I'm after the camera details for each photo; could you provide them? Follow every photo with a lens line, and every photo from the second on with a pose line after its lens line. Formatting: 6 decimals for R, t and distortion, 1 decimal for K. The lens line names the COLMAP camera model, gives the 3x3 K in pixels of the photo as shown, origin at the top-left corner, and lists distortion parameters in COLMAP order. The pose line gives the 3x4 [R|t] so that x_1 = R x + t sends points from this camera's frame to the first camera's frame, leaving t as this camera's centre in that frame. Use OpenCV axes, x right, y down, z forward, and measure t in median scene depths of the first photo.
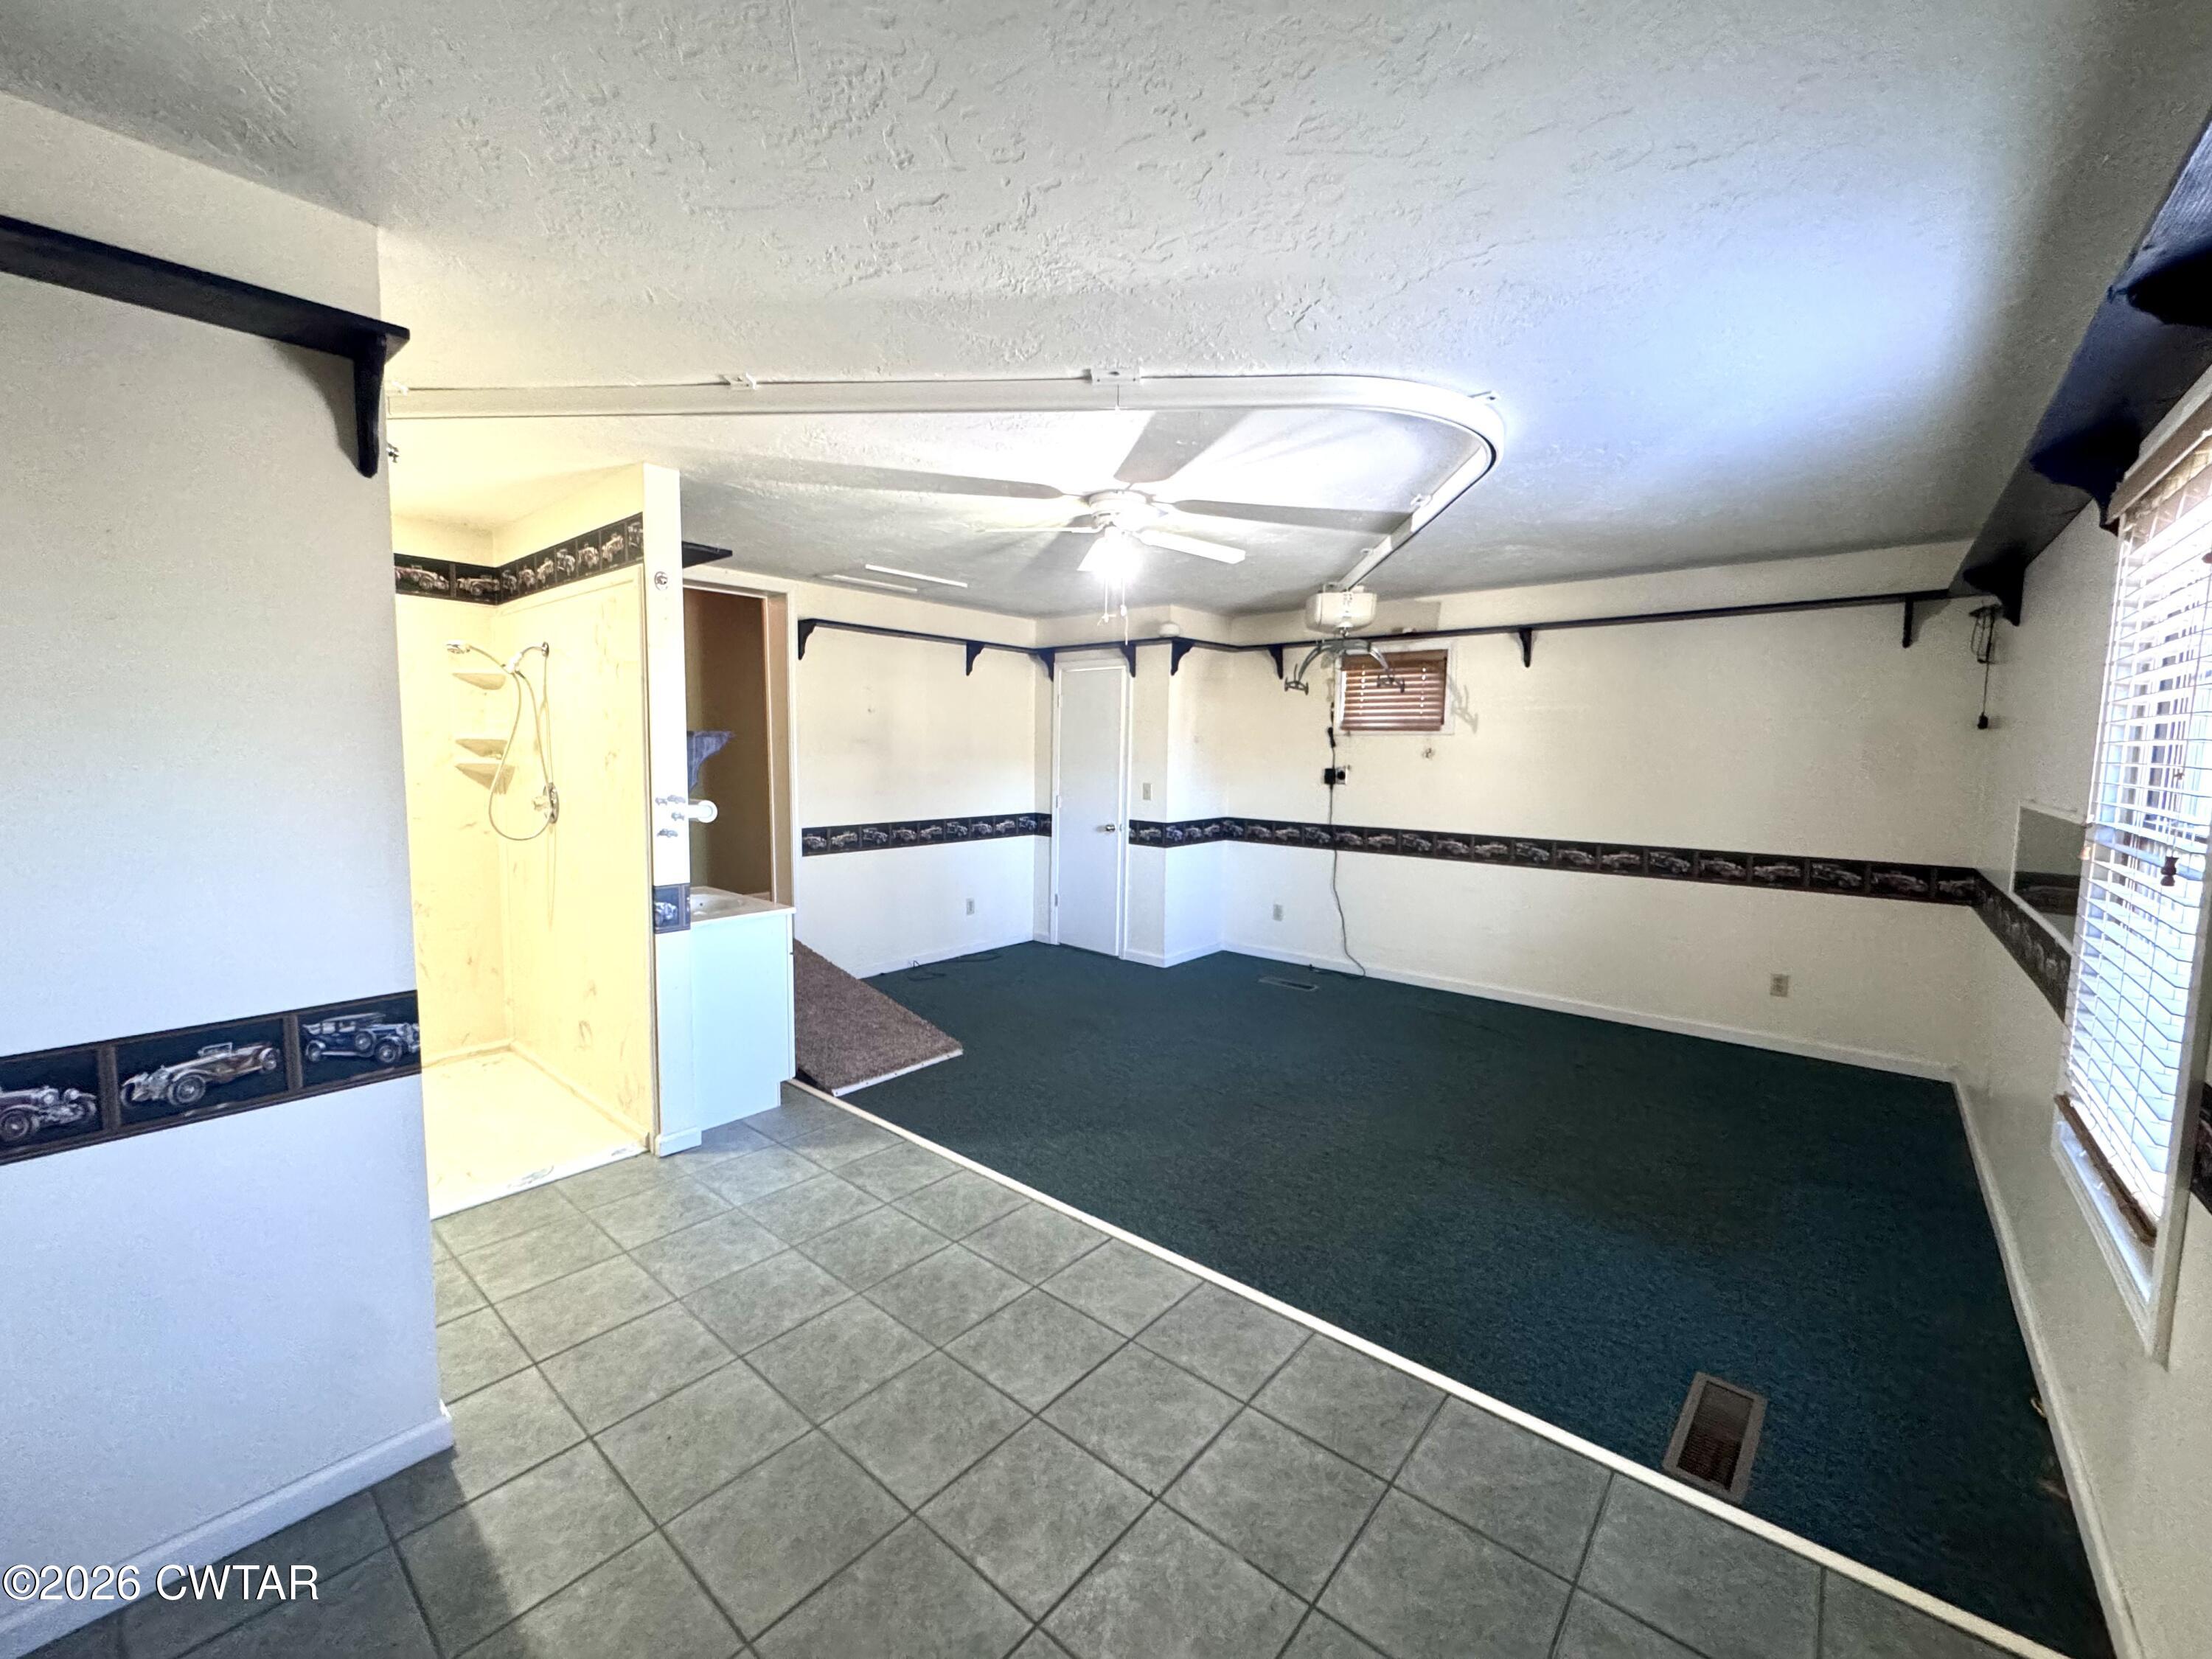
lens RADIAL K [[880.2, 0, 1110.3], [0, 880.2, 822.8], [0, 0, 1]] dist [-0.005145, 0.001789]
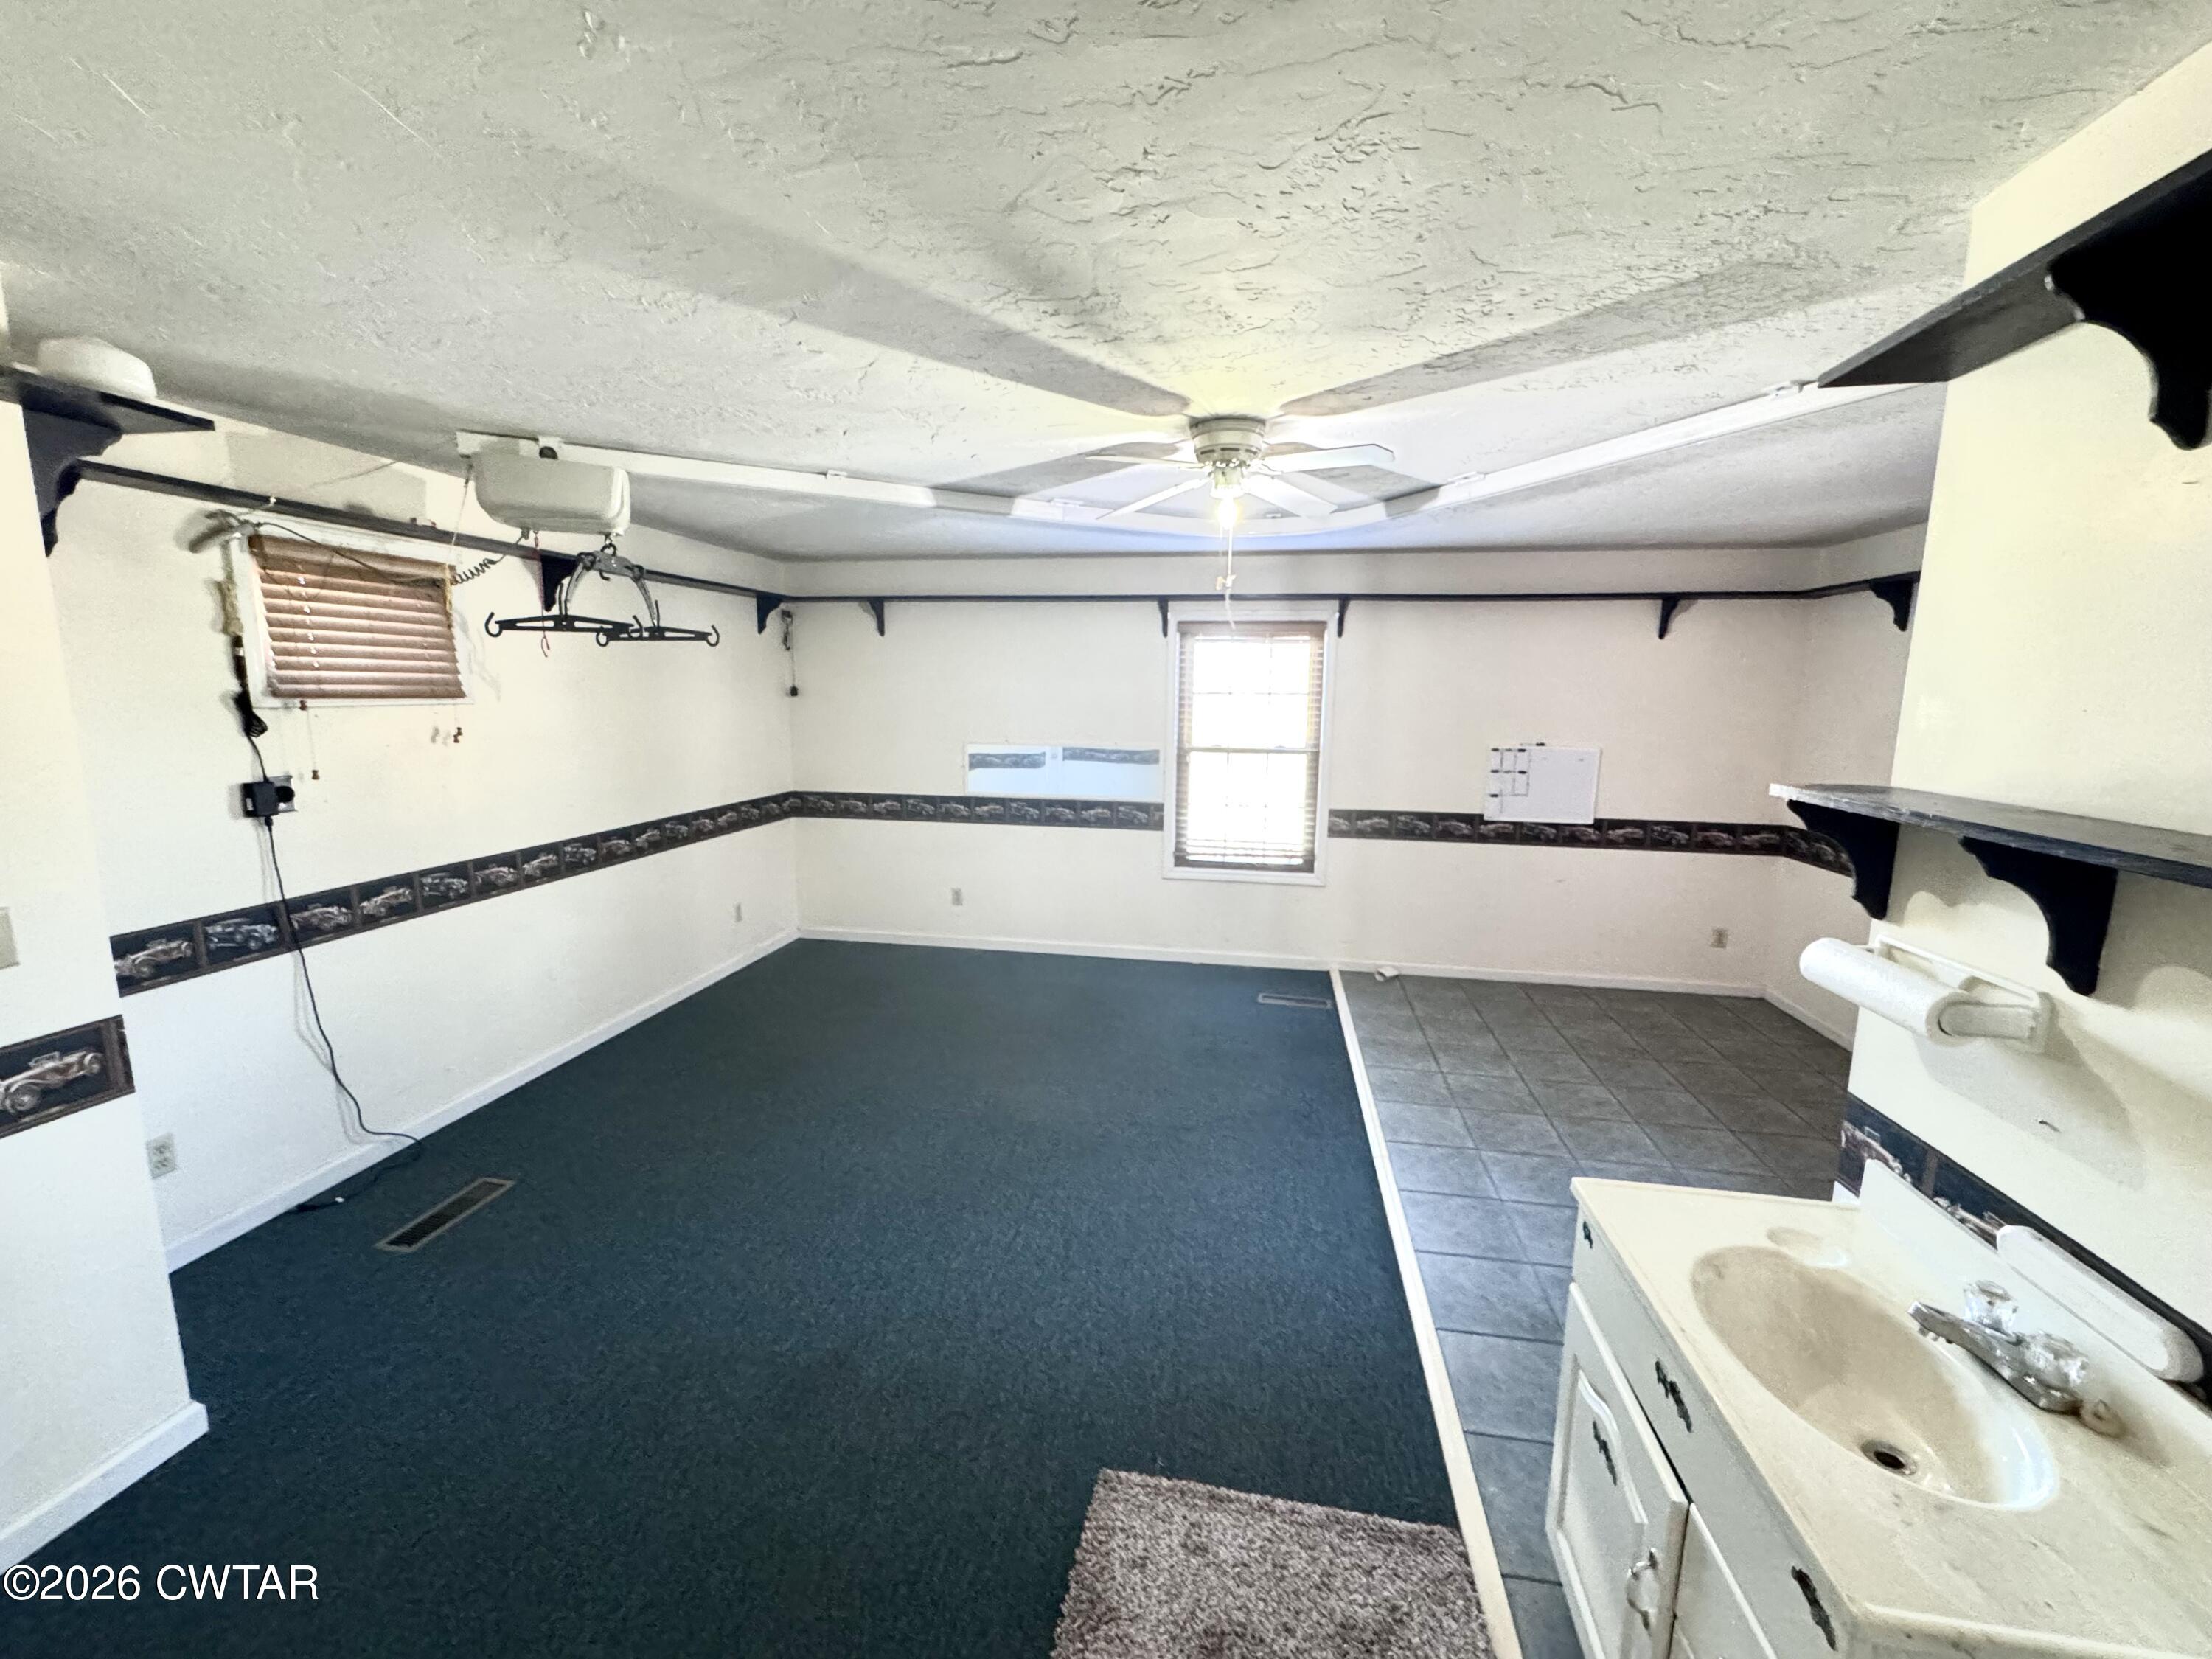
lens RADIAL K [[880.2, 0, 1093.7], [0, 880.2, 831.0], [0, 0, 1]] dist [-0.005145, 0.001789]
pose [[-0.491376, -0.155311, 0.856988, -0.360937], [0.056943, 0.976138, 0.209554, -0.109524], [-0.869084, 0.151769, -0.470806, 0.855042]]
